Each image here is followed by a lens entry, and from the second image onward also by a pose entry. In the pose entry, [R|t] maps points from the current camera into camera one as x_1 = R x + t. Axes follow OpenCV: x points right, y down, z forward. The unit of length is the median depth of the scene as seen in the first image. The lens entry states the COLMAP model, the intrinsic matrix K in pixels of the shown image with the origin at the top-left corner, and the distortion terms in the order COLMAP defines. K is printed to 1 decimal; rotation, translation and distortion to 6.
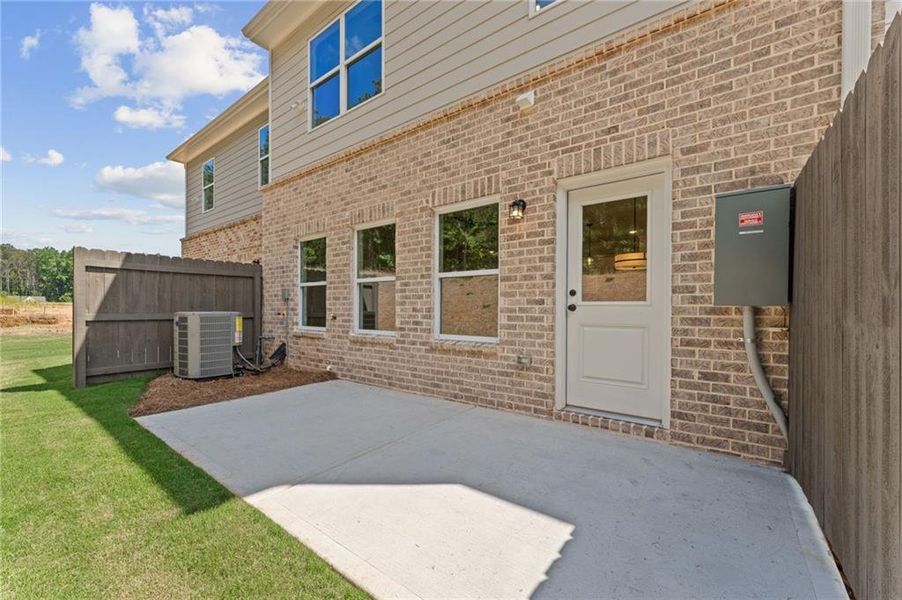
lens RADIAL K [[362.6, 0, 445.7], [0, 362.6, 301.1], [0, 0, 1]] dist [-0.000023, -0.000091]
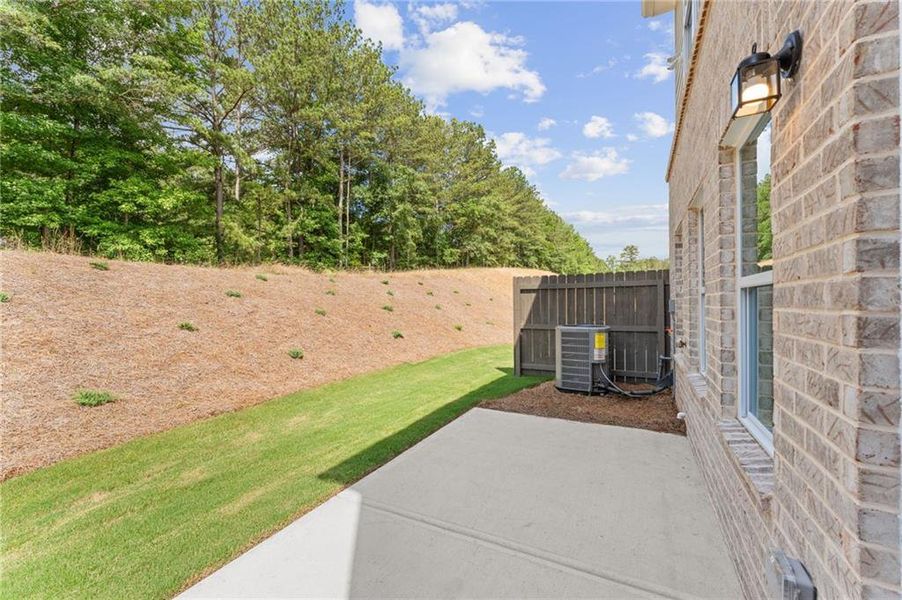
lens RADIAL K [[362.6, 0, 445.7], [0, 362.6, 301.1], [0, 0, 1]] dist [-0.000023, -0.000091]
pose [[0.165072, -0.011919, -0.986209, 1.150427], [0.020194, 0.999758, -0.008702, -0.155709], [0.986075, -0.018479, 0.165273, 1.704445]]
